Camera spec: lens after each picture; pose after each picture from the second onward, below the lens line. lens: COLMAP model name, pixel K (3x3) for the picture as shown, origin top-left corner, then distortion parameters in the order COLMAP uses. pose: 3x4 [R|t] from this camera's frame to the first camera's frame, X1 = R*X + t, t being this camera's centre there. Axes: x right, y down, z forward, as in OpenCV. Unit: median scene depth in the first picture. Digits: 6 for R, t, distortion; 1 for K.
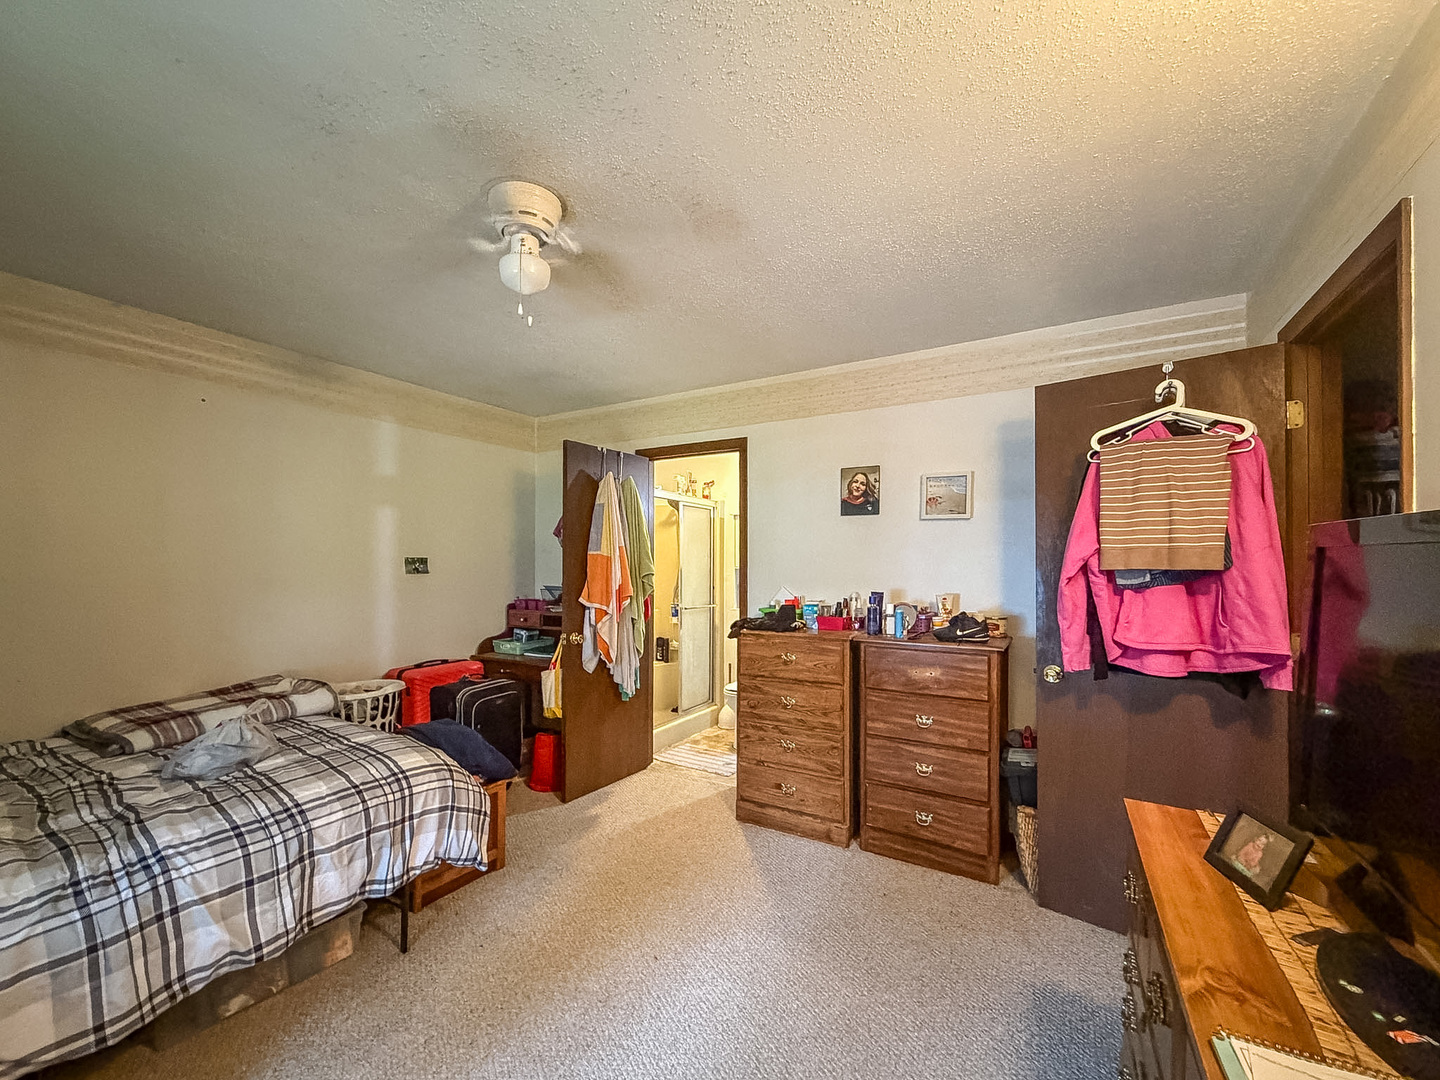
lens RADIAL K [[633.3, 0, 722.7], [0, 633.3, 560.9], [0, 0, 1]] dist [0.001899, 0.000264]
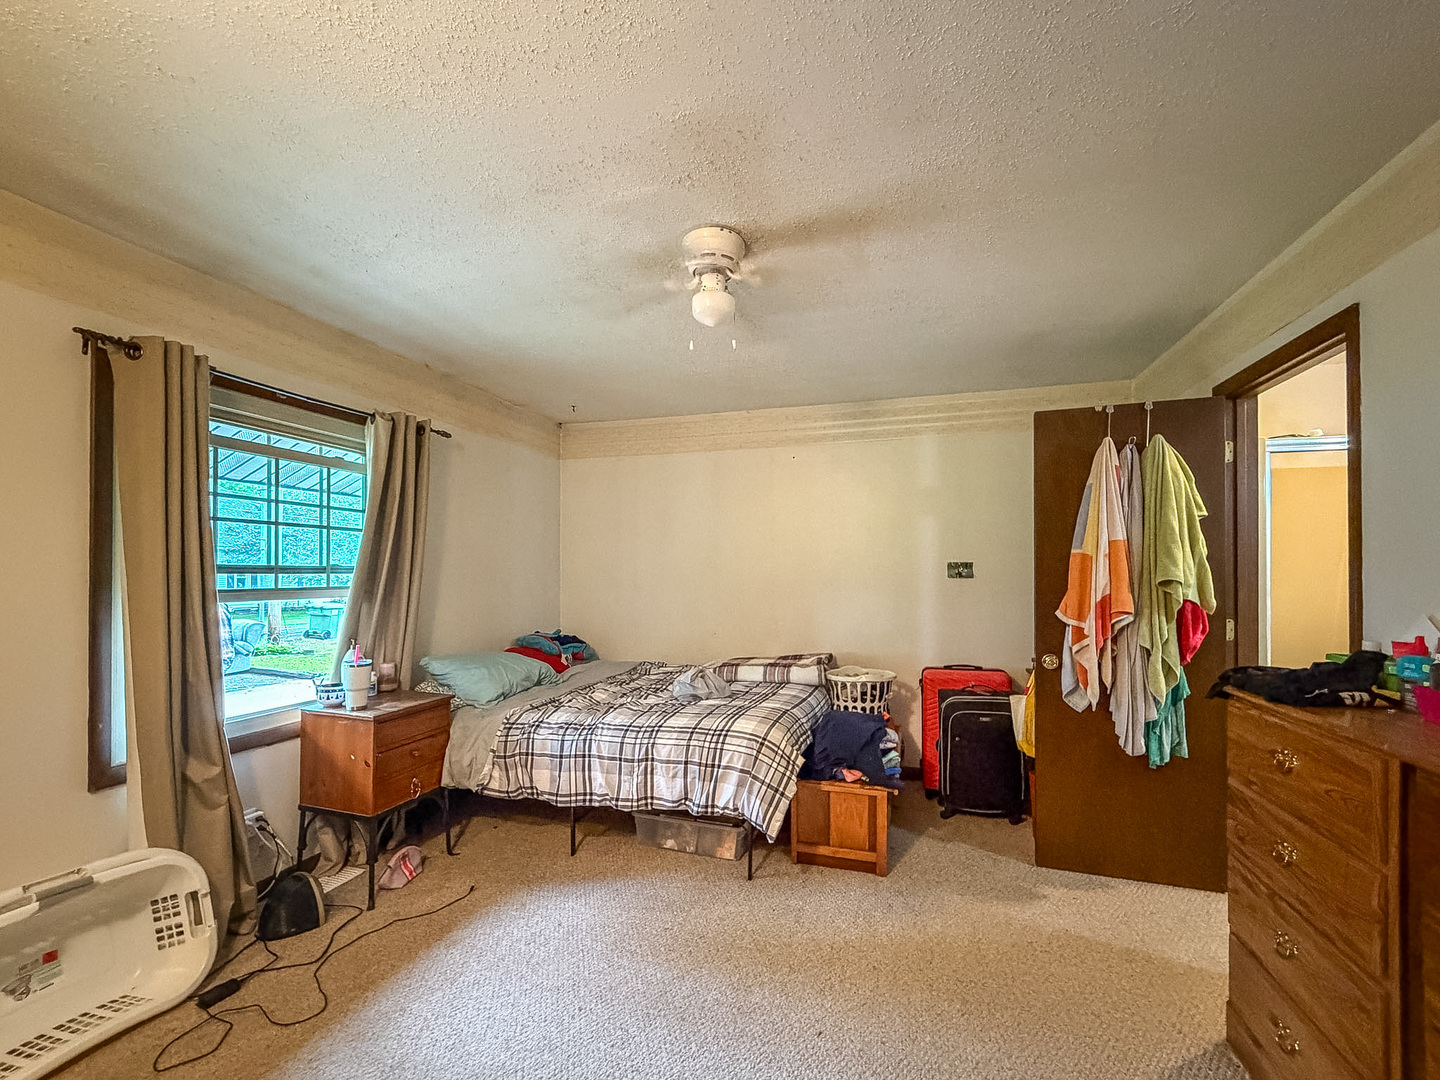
lens RADIAL K [[596.4, 0, 699.7], [0, 596.4, 562.3], [0, 0, 1]] dist [0.000498, 0.000190]
pose [[0.202698, -0.018323, -0.979070, 0.678063], [0.008719, 0.999819, -0.016906, 0.013886], [0.979202, -0.005110, 0.202821, 0.714862]]
